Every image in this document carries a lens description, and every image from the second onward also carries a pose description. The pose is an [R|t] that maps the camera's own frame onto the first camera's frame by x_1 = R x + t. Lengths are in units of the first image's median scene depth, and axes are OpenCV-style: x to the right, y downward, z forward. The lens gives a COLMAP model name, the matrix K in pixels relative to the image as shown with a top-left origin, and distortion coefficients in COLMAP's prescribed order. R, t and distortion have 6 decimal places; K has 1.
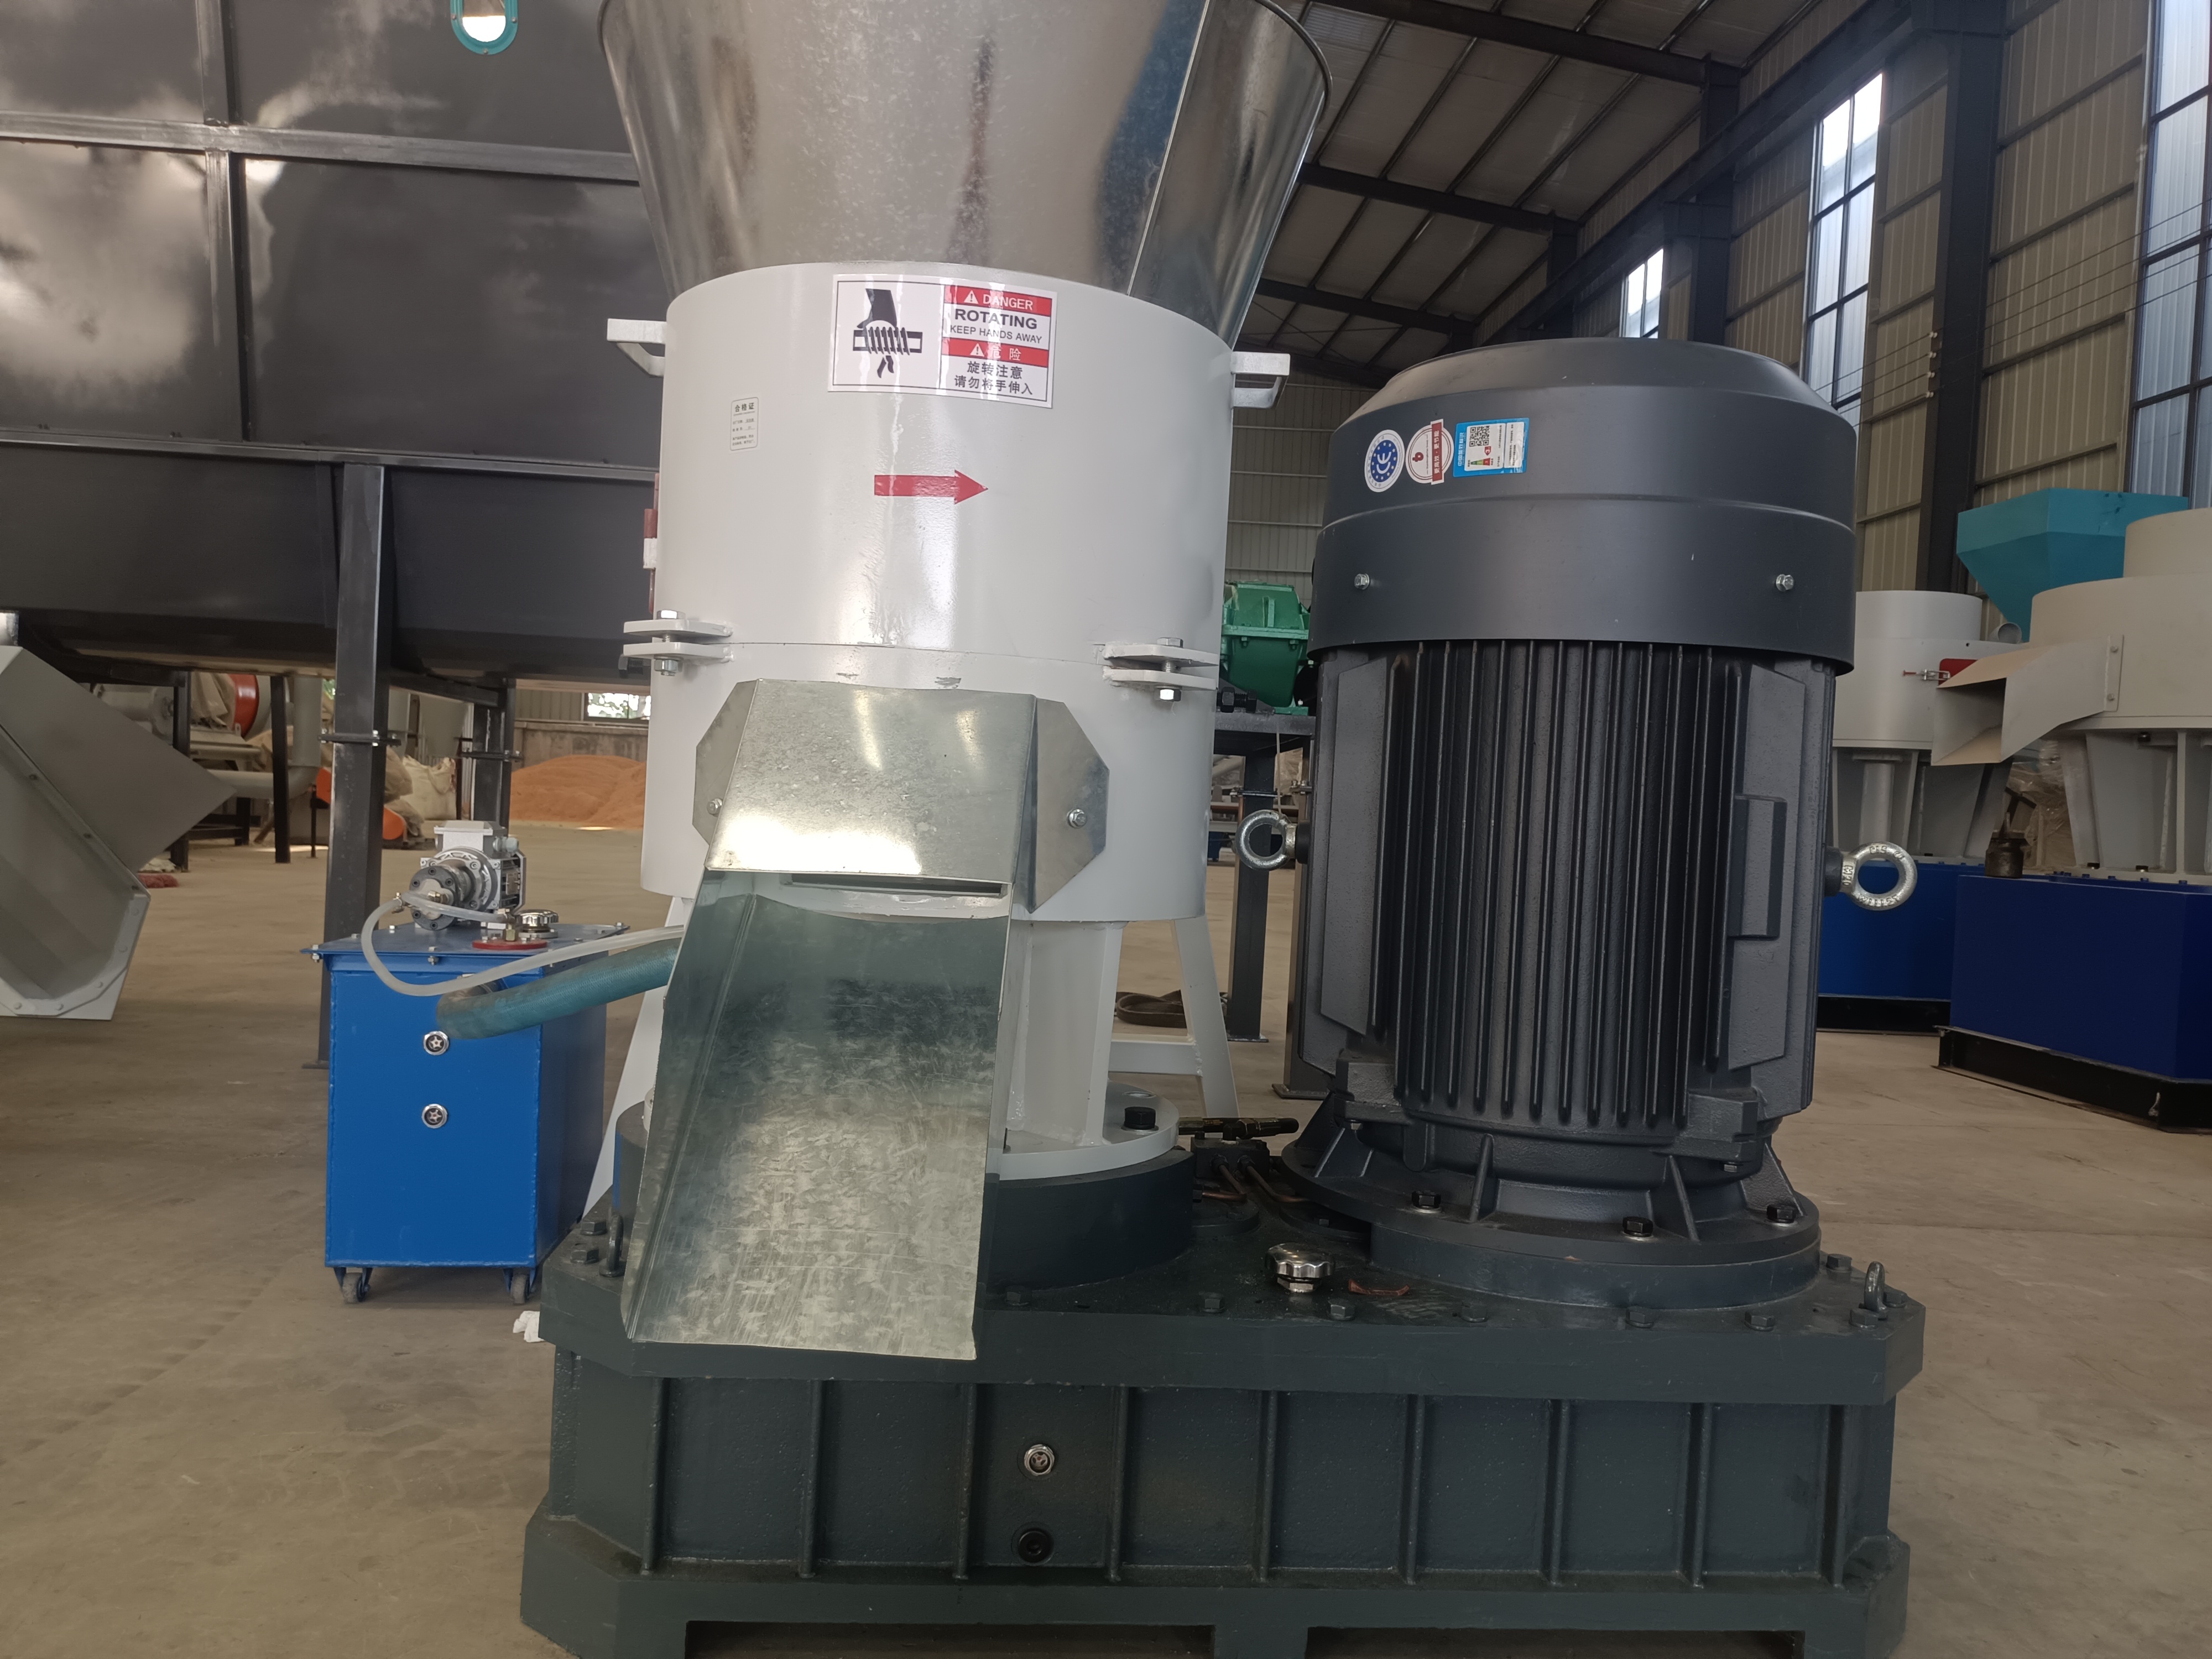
lens RADIAL K [[1663.7, 0, 1100.0], [0, 1663.7, 830.8], [0, 0, 1]] dist [0.014625, -0.012749]
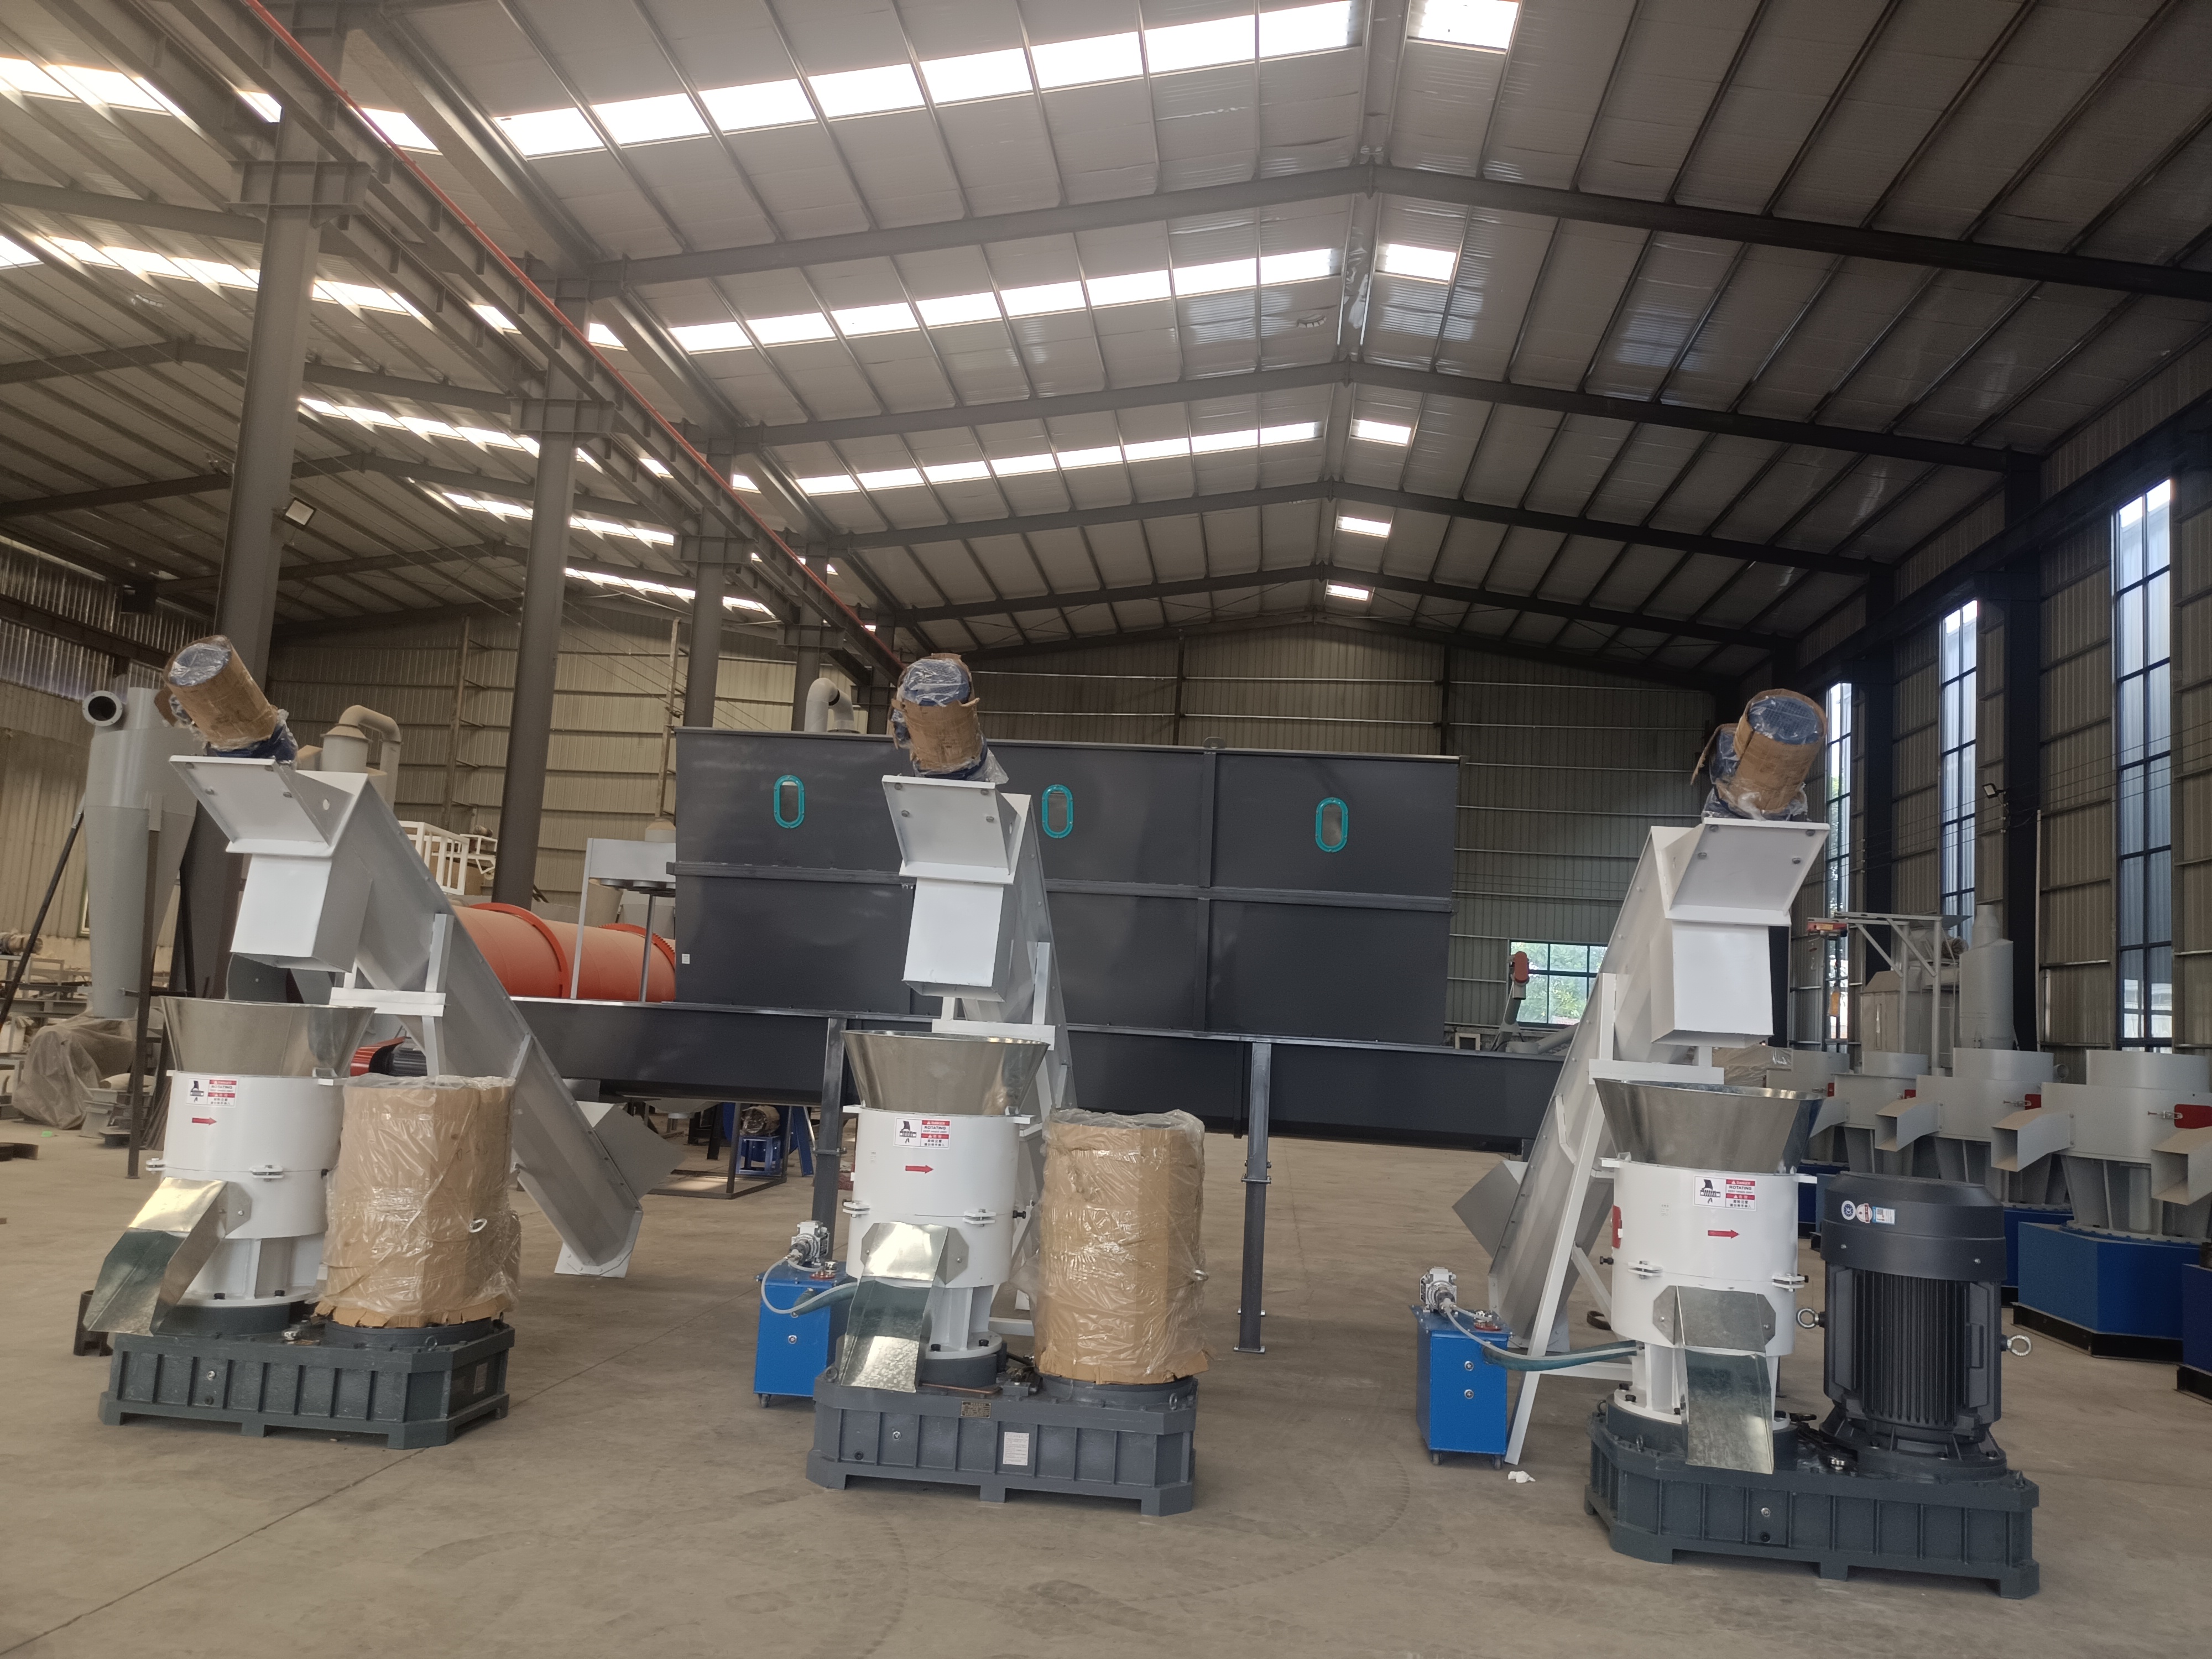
lens RADIAL K [[1663.7, 0, 1090.2], [0, 1663.7, 834.7], [0, 0, 1]] dist [0.014625, -0.012749]
pose [[0.983665, -0.010948, -0.179674, -0.720947], [-0.013726, 0.990680, -0.135513, -0.502664], [0.179483, 0.135766, 0.974348, -2.653004]]
